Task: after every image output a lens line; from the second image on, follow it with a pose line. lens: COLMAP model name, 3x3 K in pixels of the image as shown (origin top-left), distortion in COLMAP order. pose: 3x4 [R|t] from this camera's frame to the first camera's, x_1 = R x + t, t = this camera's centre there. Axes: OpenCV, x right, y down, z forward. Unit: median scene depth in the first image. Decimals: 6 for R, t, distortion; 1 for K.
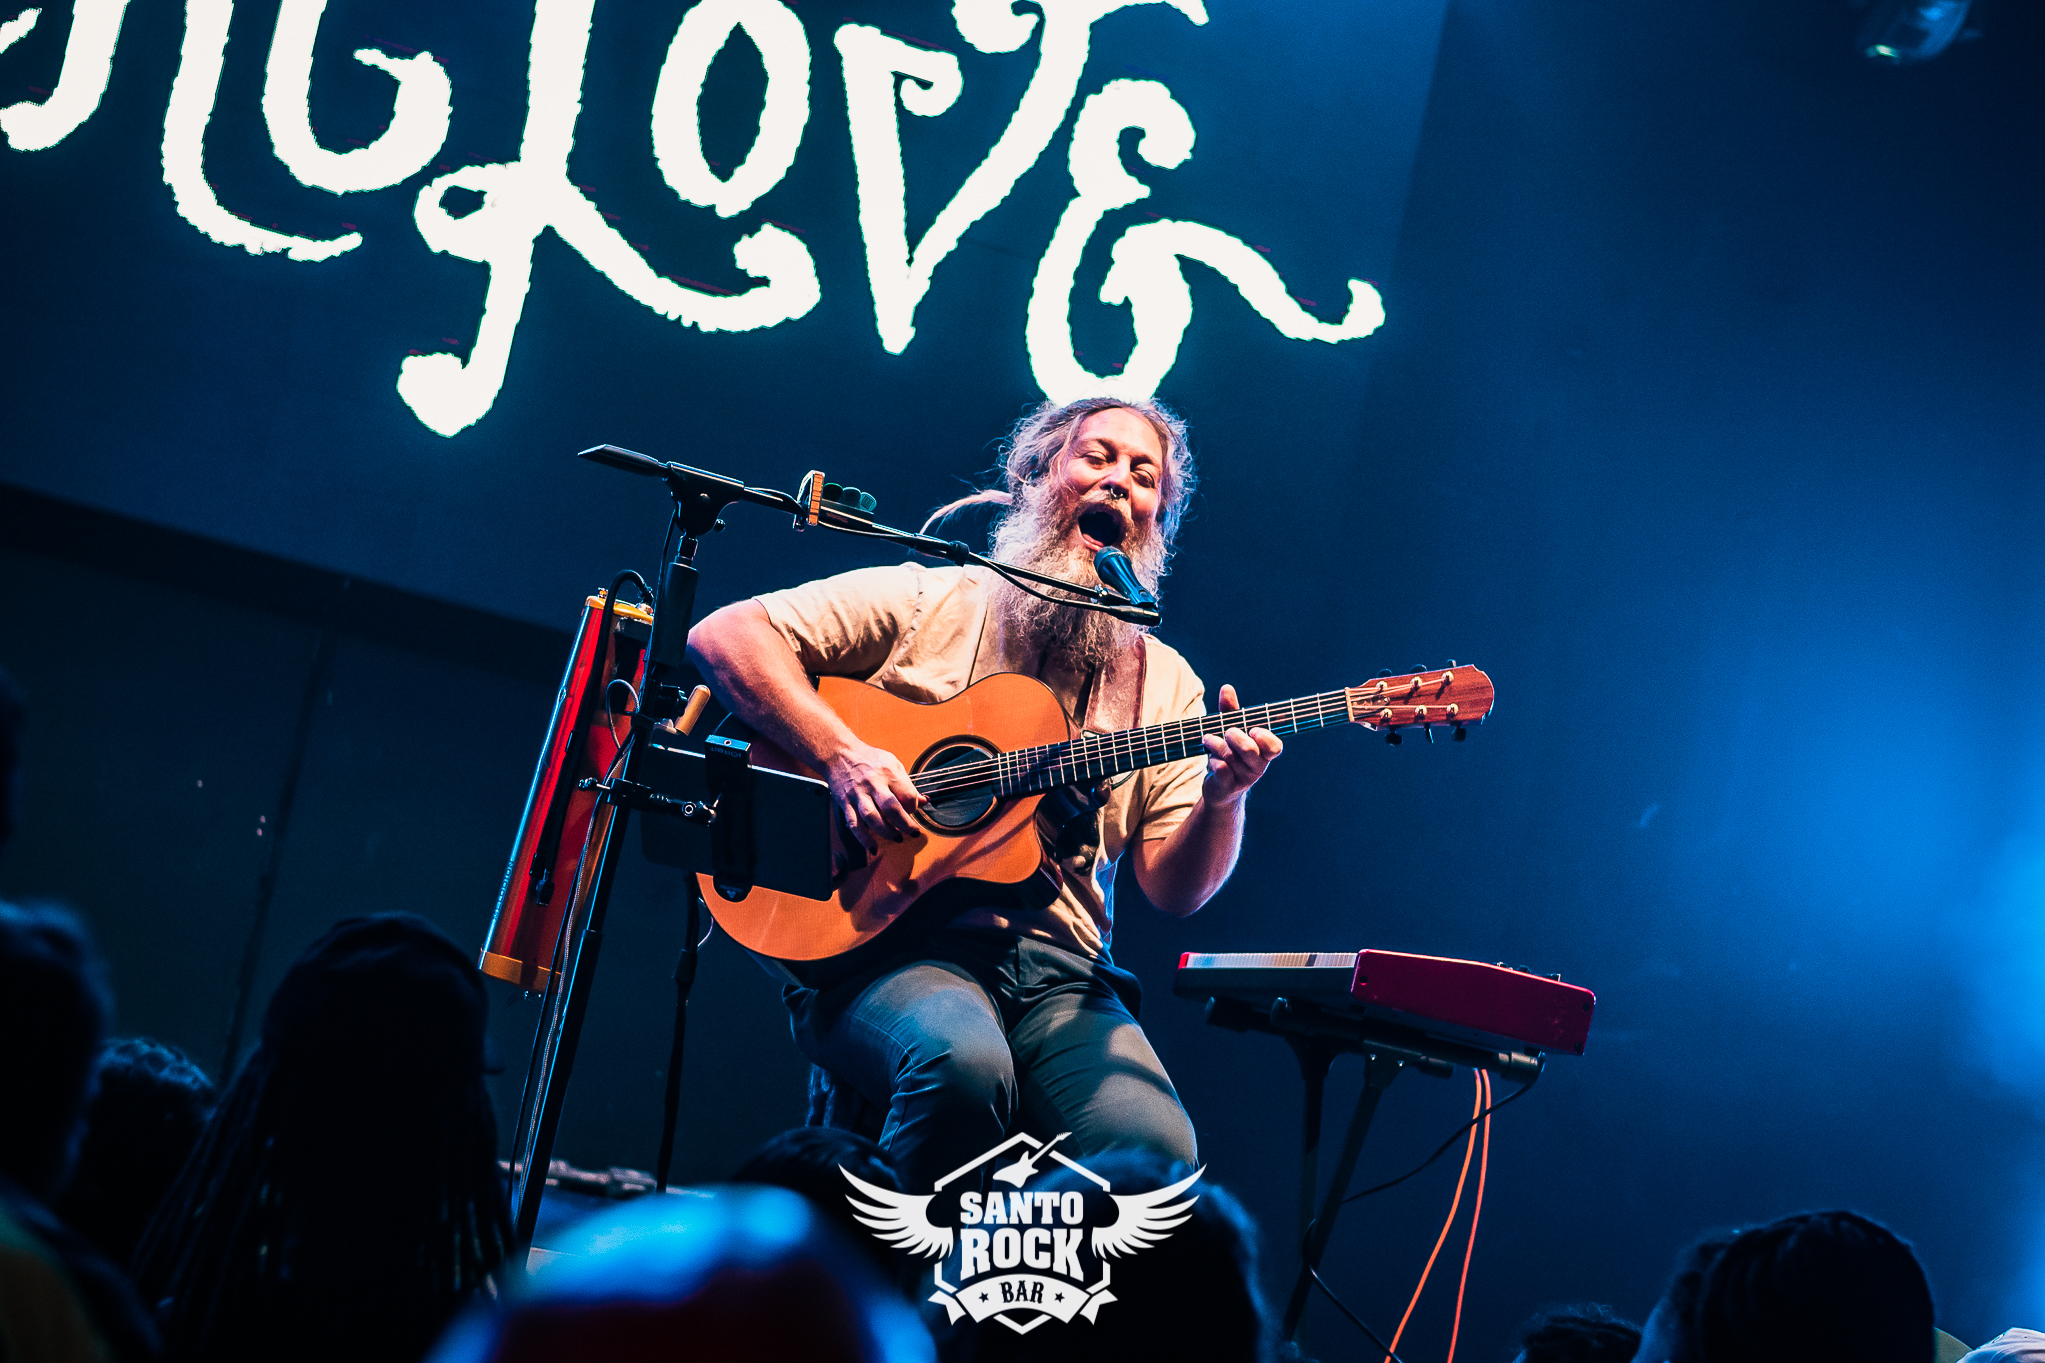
lens RADIAL K [[4529.6, 0, 1021.7], [0, 4529.6, 677.0], [0, 0, 1]] dist [-0.109267, 0.000000]
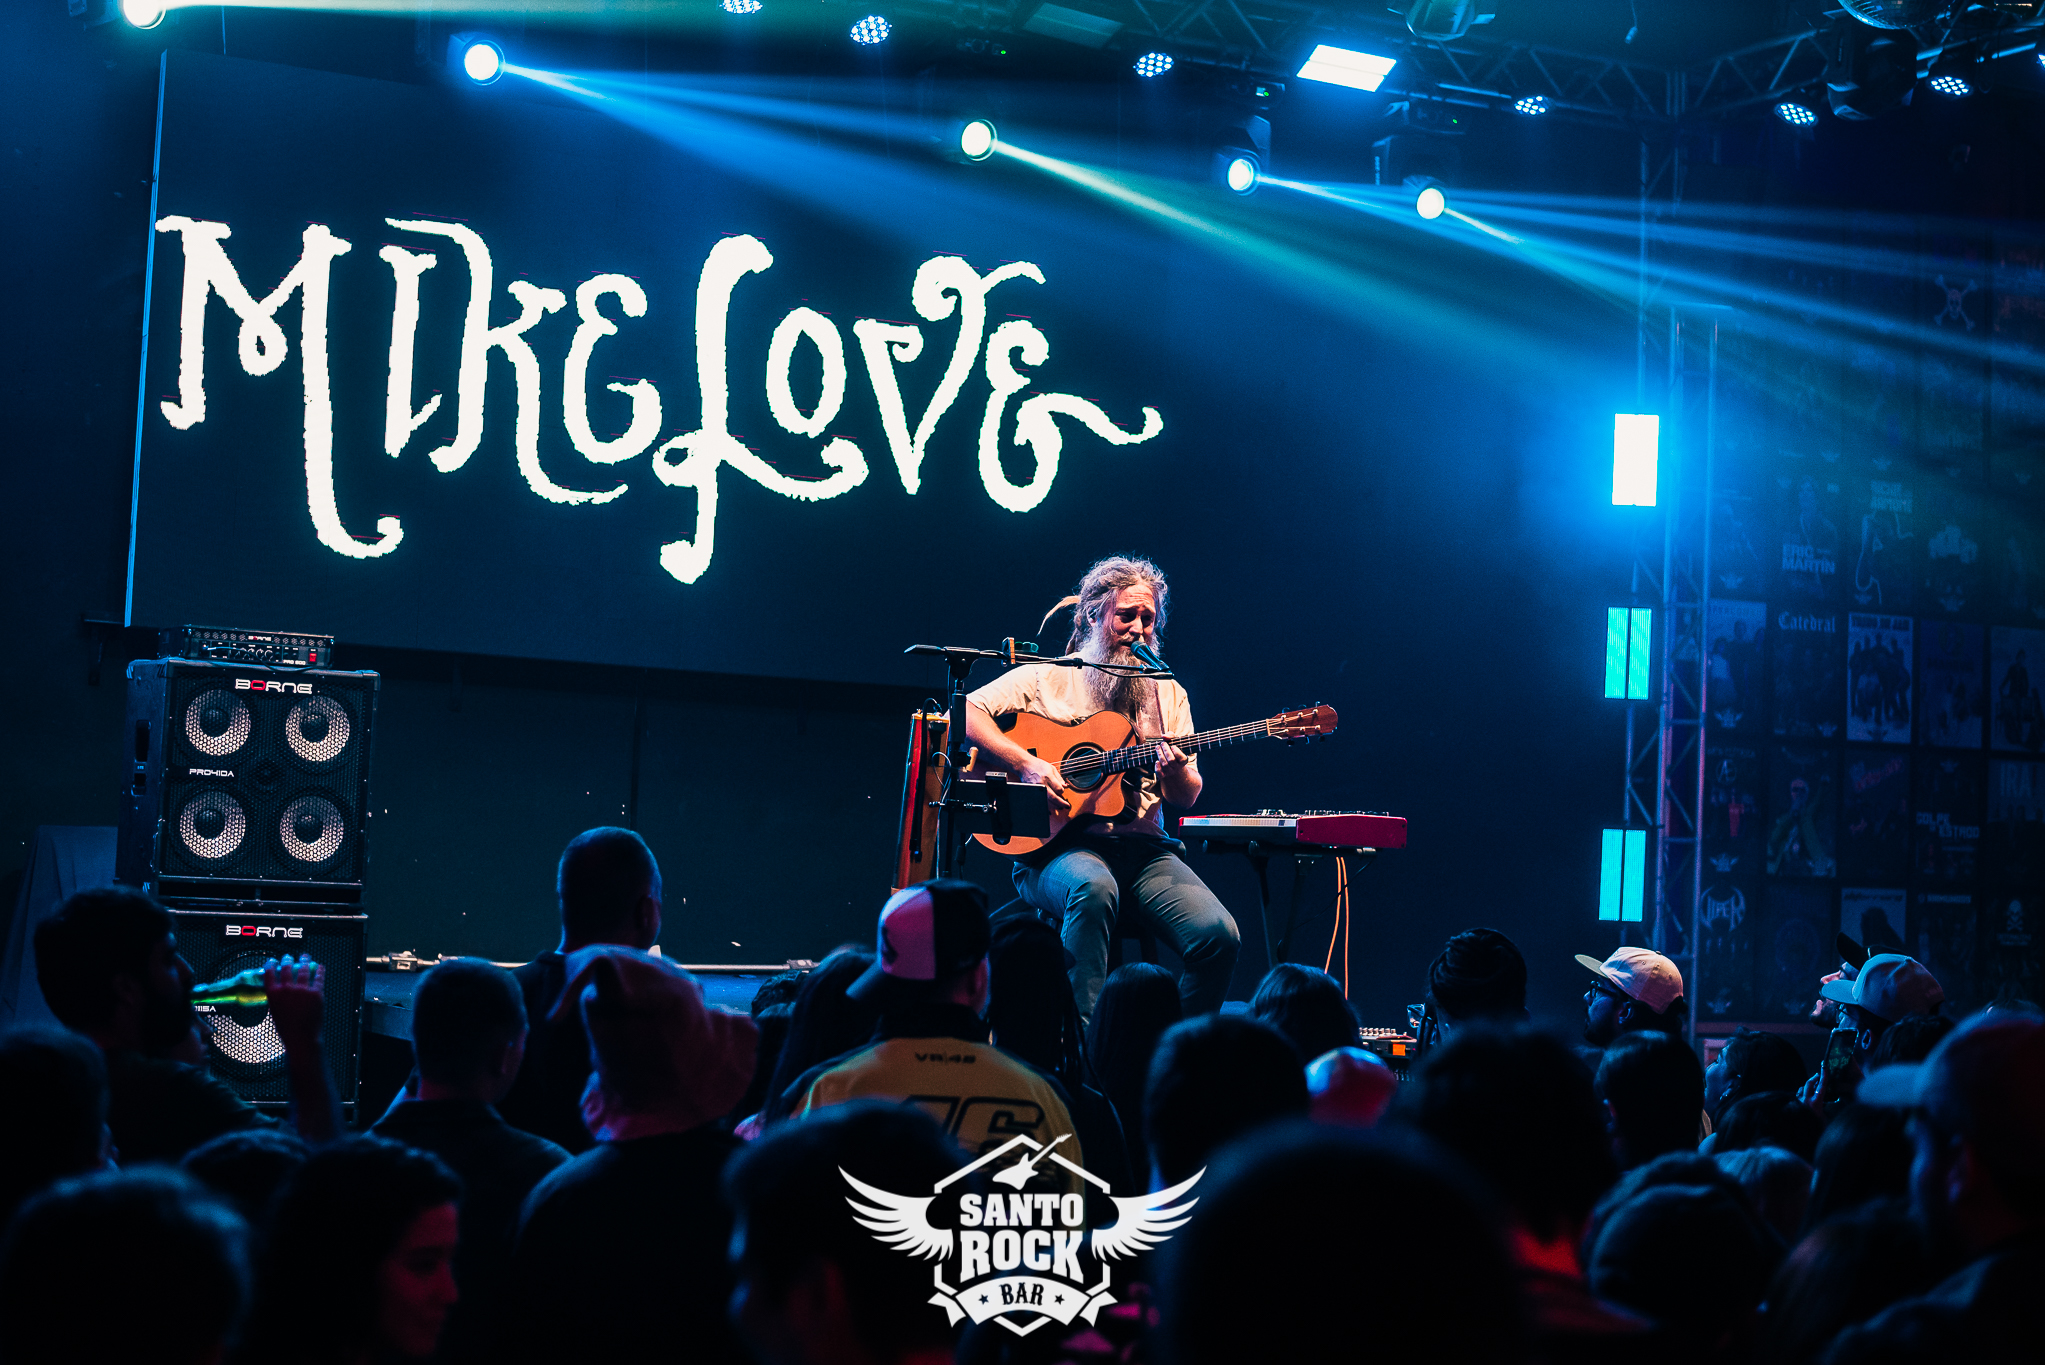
lens RADIAL K [[3246.4, 0, 1012.0], [0, 3246.4, 598.7], [0, 0, 1]] dist [-0.103710, 0.000000]
pose [[0.983640, -0.161774, 0.079256, -0.100847], [0.158966, 0.986450, 0.040578, -0.077871], [-0.084747, -0.027315, 0.996028, -0.315886]]
